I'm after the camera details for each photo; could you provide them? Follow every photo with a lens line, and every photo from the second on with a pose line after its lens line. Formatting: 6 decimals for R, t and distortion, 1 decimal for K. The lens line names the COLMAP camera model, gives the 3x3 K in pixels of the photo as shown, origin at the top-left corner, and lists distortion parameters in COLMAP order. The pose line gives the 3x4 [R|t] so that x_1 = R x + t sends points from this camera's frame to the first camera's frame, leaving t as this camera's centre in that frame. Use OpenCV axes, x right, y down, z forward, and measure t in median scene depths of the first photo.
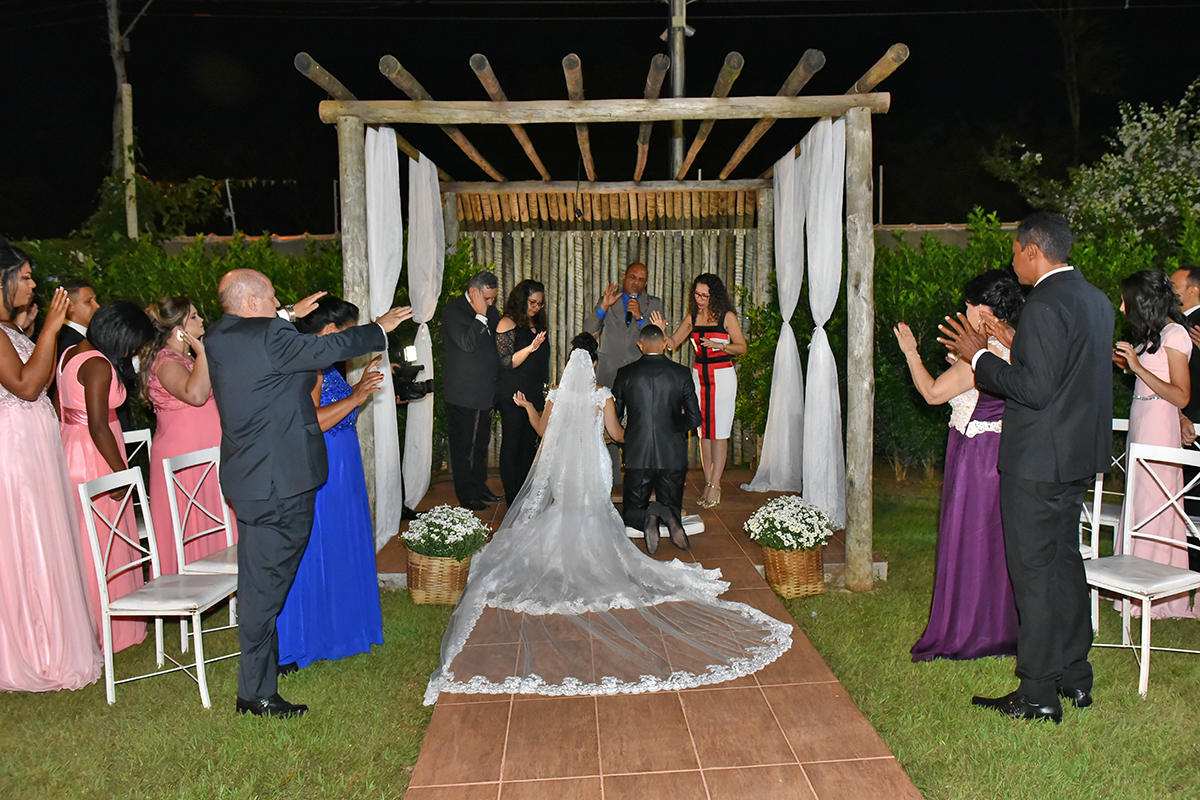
lens RADIAL K [[934.7, 0, 625.0], [0, 934.7, 384.1], [0, 0, 1]] dist [-0.002372, -0.003454]
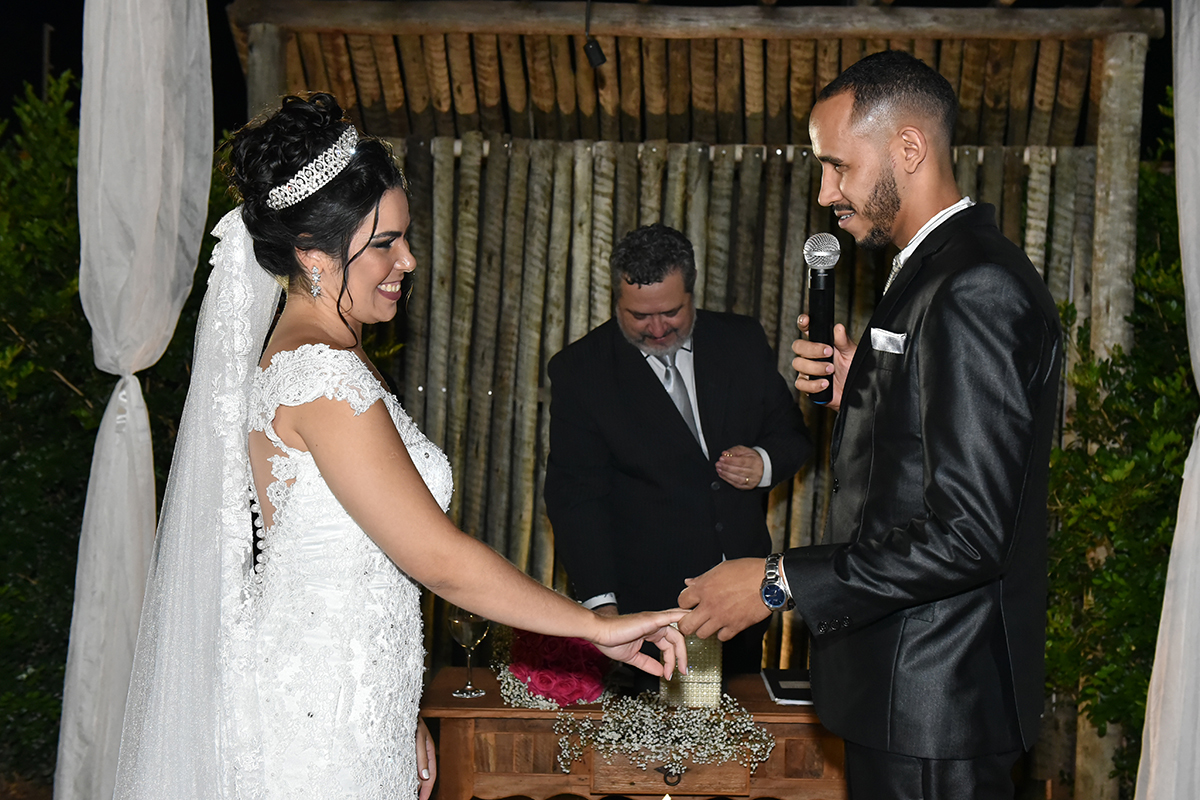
lens RADIAL K [[1524.8, 0, 620.7], [0, 1524.8, 402.2], [0, 0, 1]] dist [-0.011177, 0.001012]
pose [[0.998024, 0.036636, -0.051046, -0.008159], [-0.038731, 0.998422, -0.040669, -0.034240], [0.049476, 0.042565, 0.997868, 0.393687]]
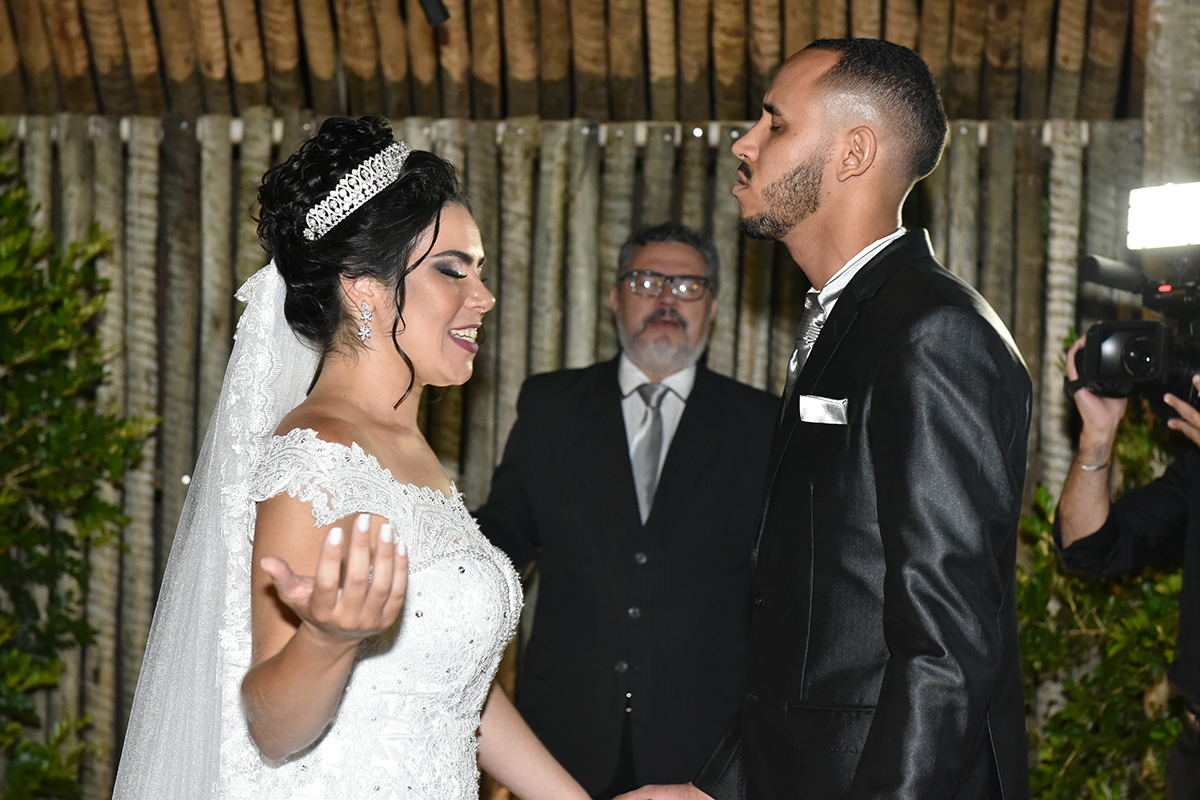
lens RADIAL K [[2395.0, 0, 600.0], [0, 2395.0, 400.0], [0, 0, 1]] dist [-0.007911, 0.160659]
pose [[0.999837, 0.018033, 0.000705, -0.006527], [-0.017907, 0.996199, -0.085247, -0.028897], [-0.002239, 0.085220, 0.996360, 0.338092]]
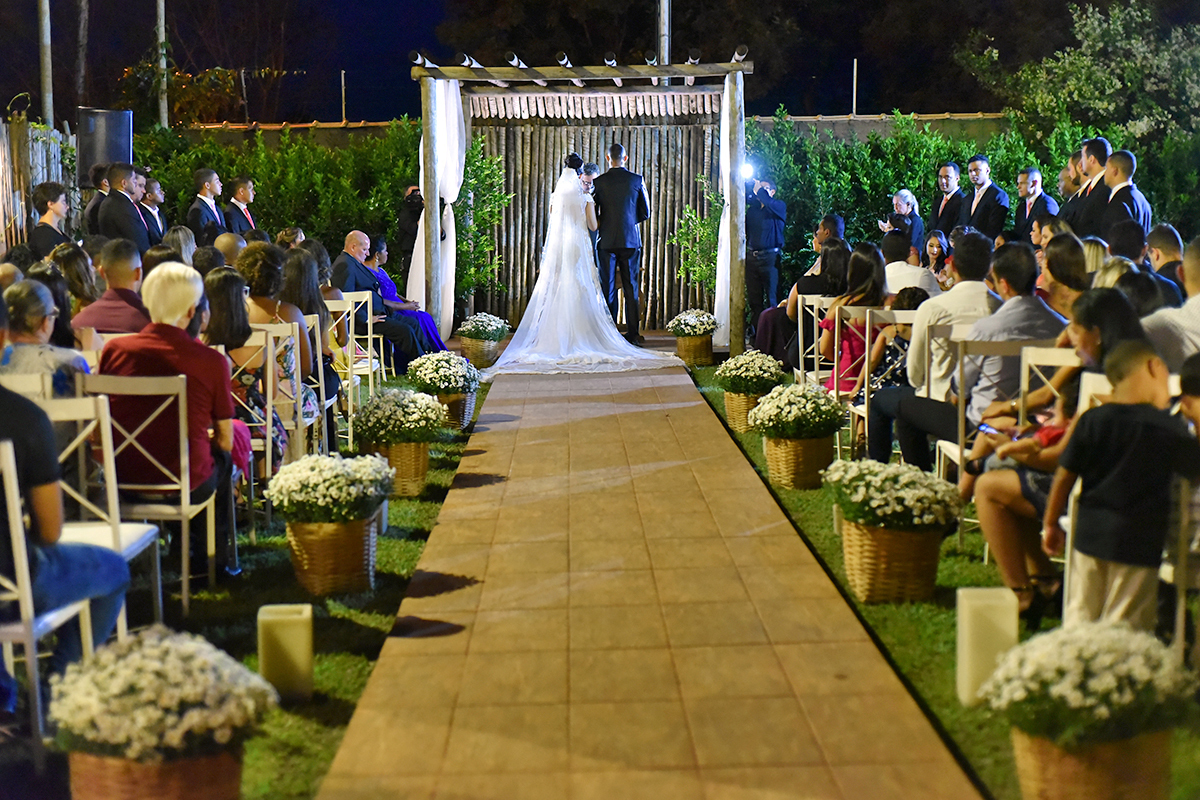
lens RADIAL K [[1757.1, 0, 600.8], [0, 1757.1, 399.4], [0, 0, 1]] dist [0.026078, 0.048081]
pose [[0.998997, 0.006670, -0.044266, 0.088222], [-0.005130, 0.999381, 0.034816, 0.101567], [0.044471, -0.034554, 0.998413, -1.219989]]
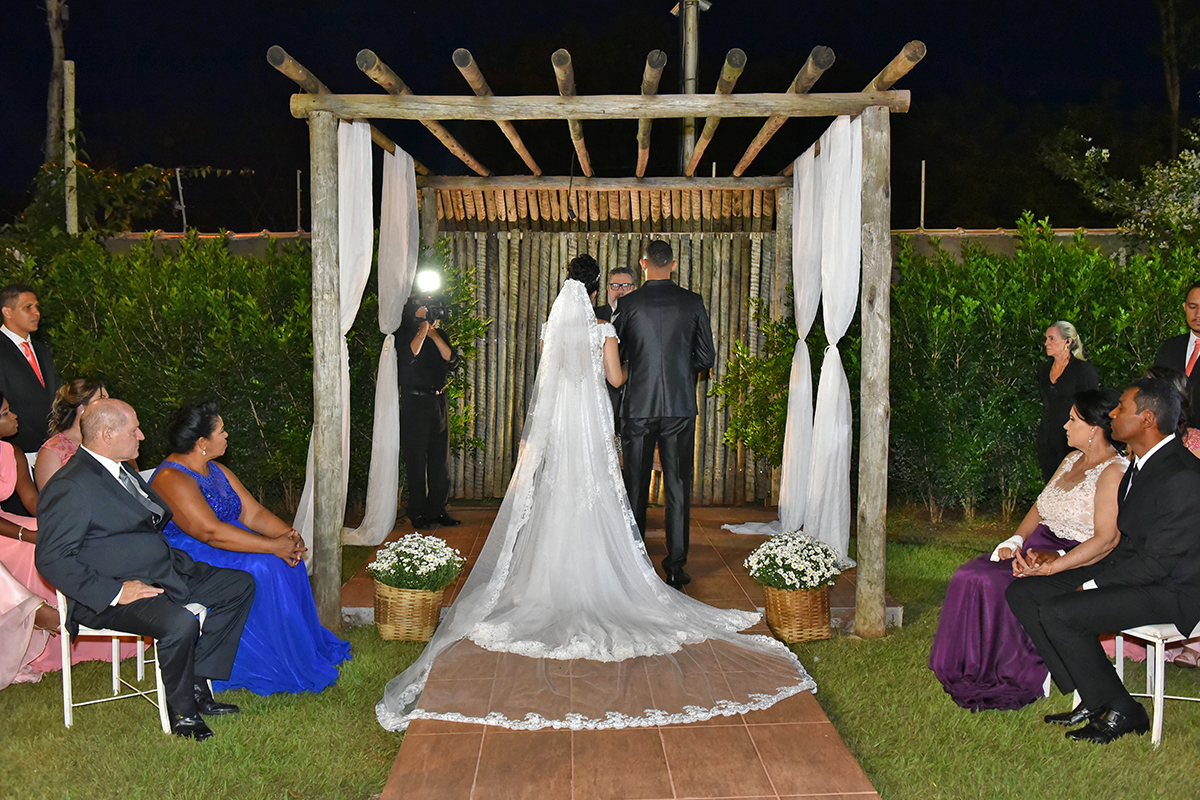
lens RADIAL K [[1125.9, 0, 600.0], [0, 1125.9, 400.0], [0, 0, 1]] dist [-0.012068, -0.000092]
pose [[0.999418, 0.016472, -0.029881, 0.010422], [-0.016743, 0.999821, -0.008851, 0.002992], [0.029729, 0.009346, 0.999514, -0.059122]]
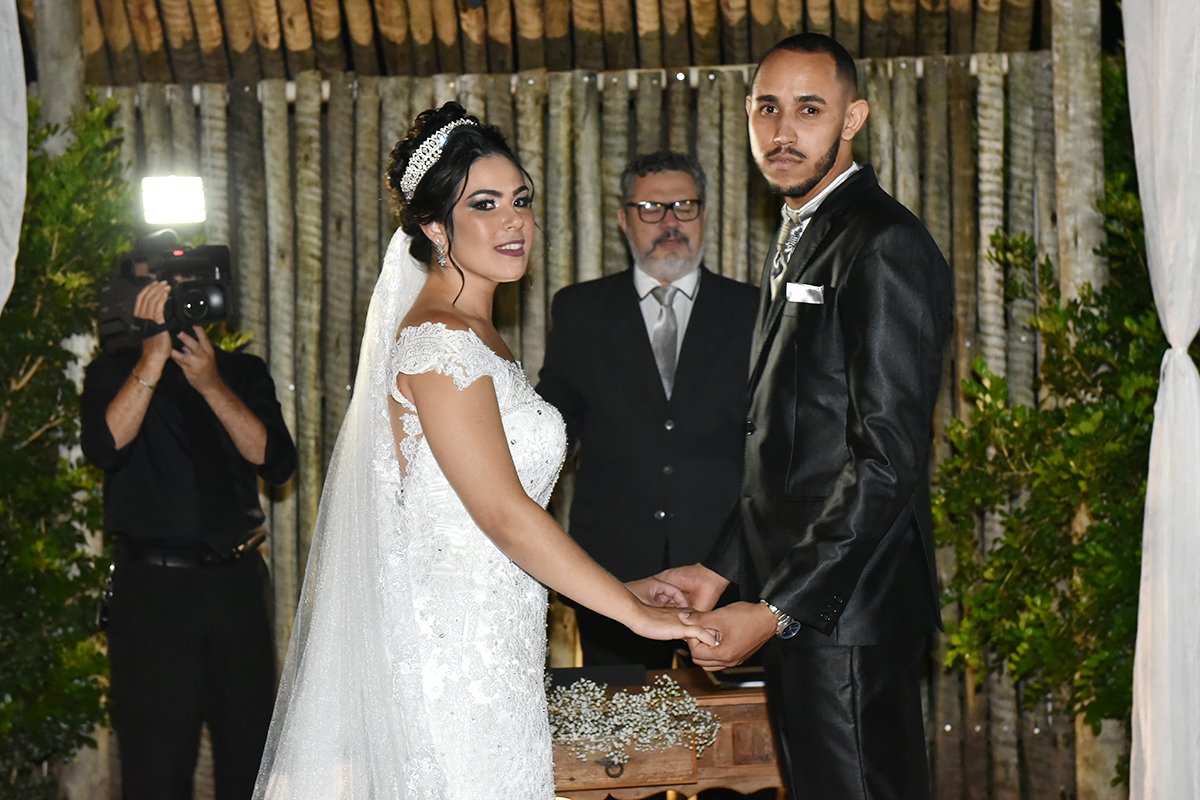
lens RADIAL K [[2249.3, 0, 604.5], [0, 2249.3, 348.3], [0, 0, 1]] dist [0.000221, -0.162559]
pose [[0.999586, -0.026419, 0.011413, -0.016224], [0.027145, 0.997247, -0.069000, -0.020026], [-0.009559, 0.069281, 0.997551, 0.259487]]
